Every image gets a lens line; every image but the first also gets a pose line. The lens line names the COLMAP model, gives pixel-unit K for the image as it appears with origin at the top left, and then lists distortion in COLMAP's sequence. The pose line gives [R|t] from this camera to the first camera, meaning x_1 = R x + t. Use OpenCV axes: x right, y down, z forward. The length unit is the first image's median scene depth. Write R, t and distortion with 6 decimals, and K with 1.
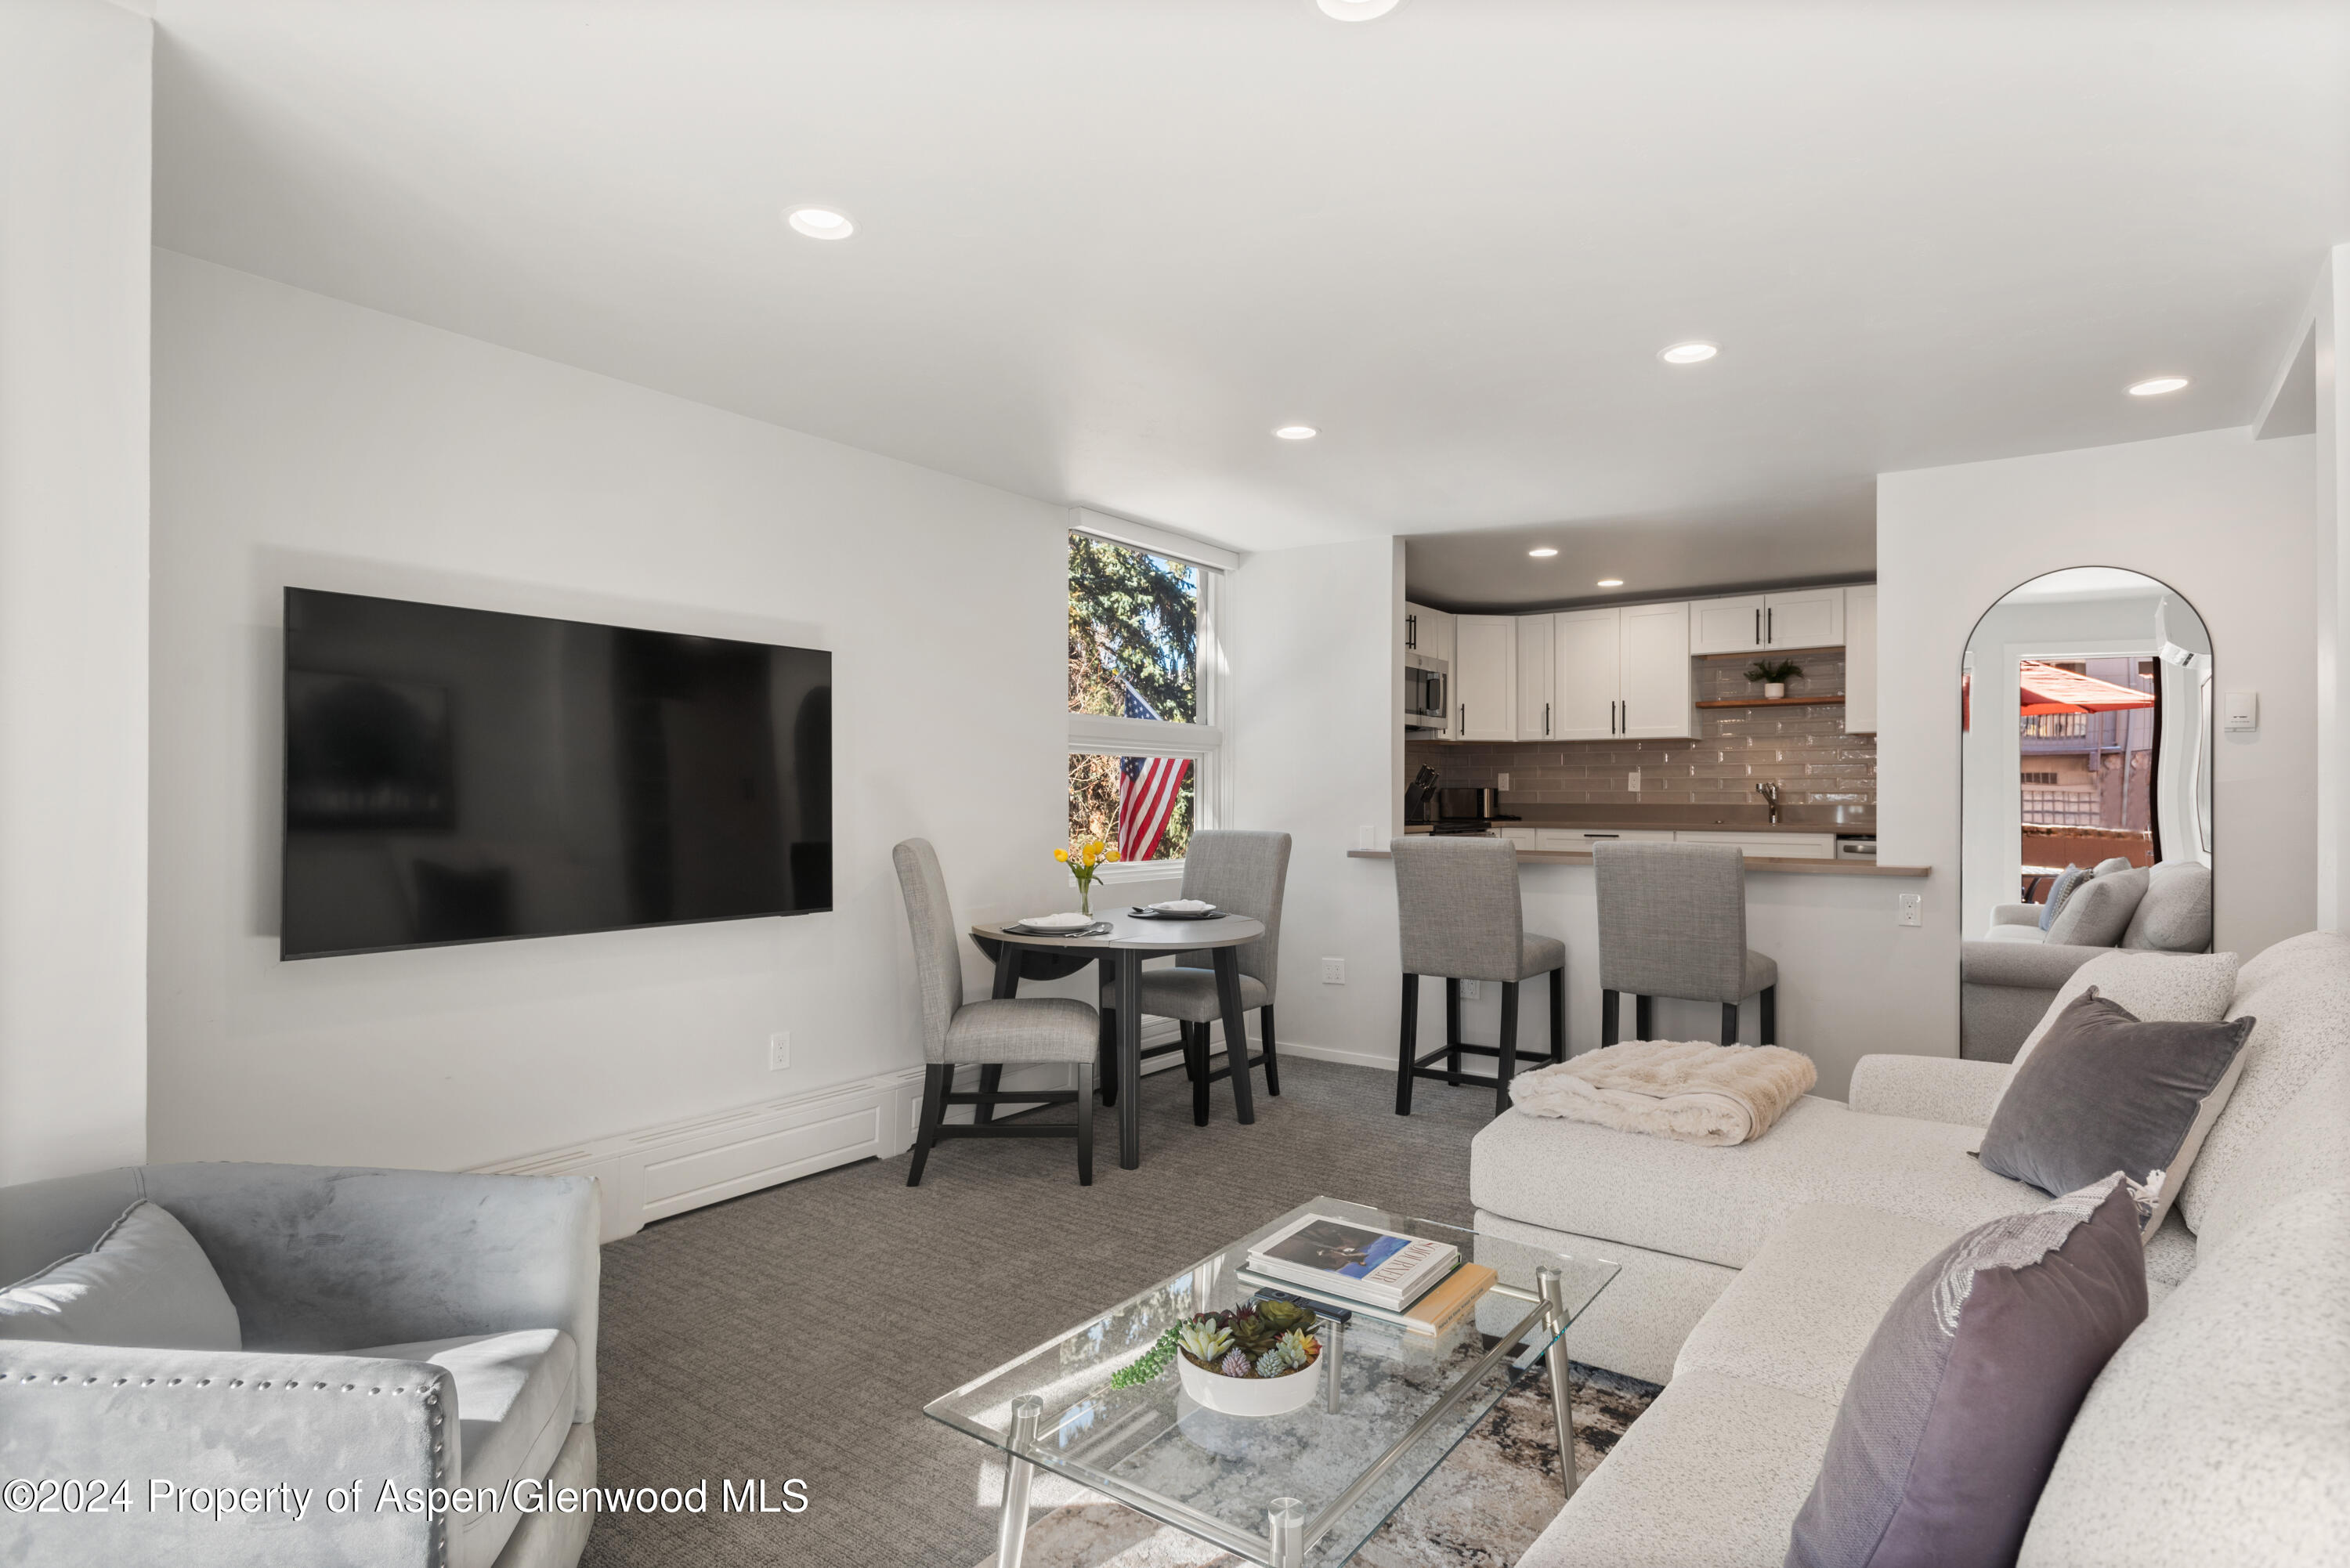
lens RADIAL K [[1180.3, 0, 1182.3], [0, 1180.3, 786.0], [0, 0, 1]] dist [0.022542, 0.000237]
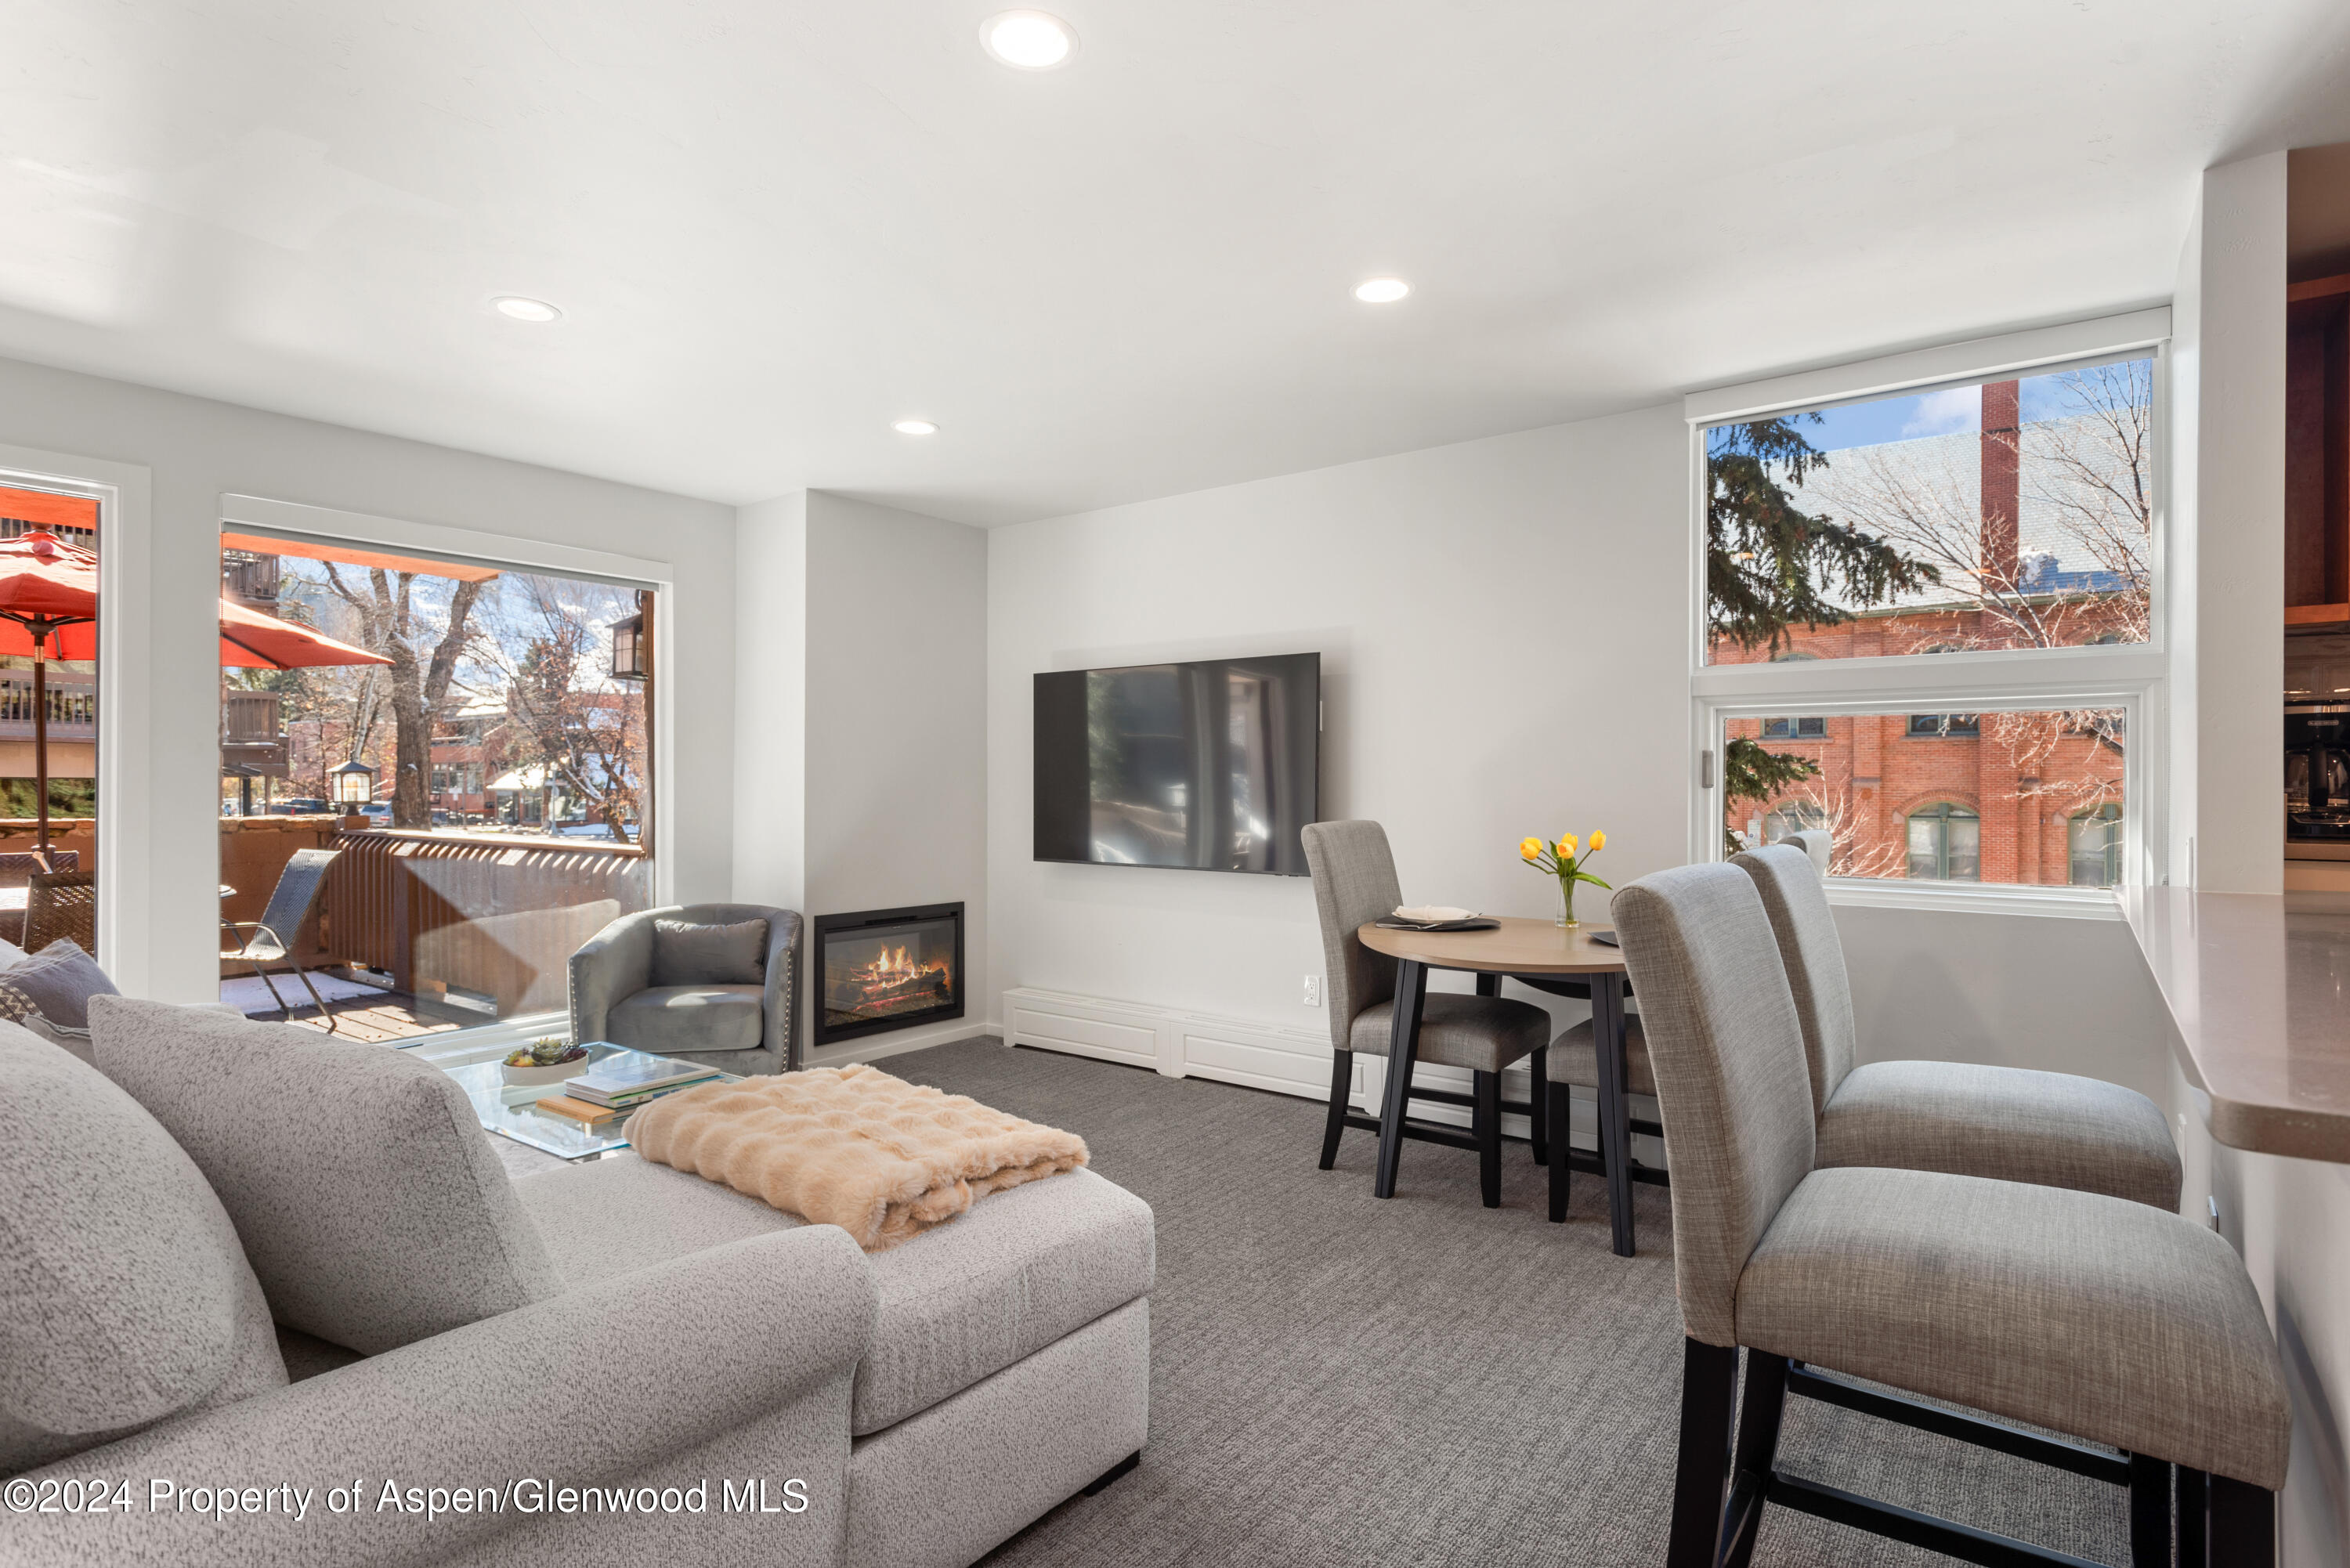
lens RADIAL K [[1180.3, 0, 1198.5], [0, 1180.3, 784.7], [0, 0, 1]] dist [0.022542, 0.000237]
pose [[-0.040757, -0.006948, -0.999145, 0.849029], [-0.002554, 0.999973, -0.006850, 0.010447], [0.999166, 0.002273, -0.040773, 0.880496]]
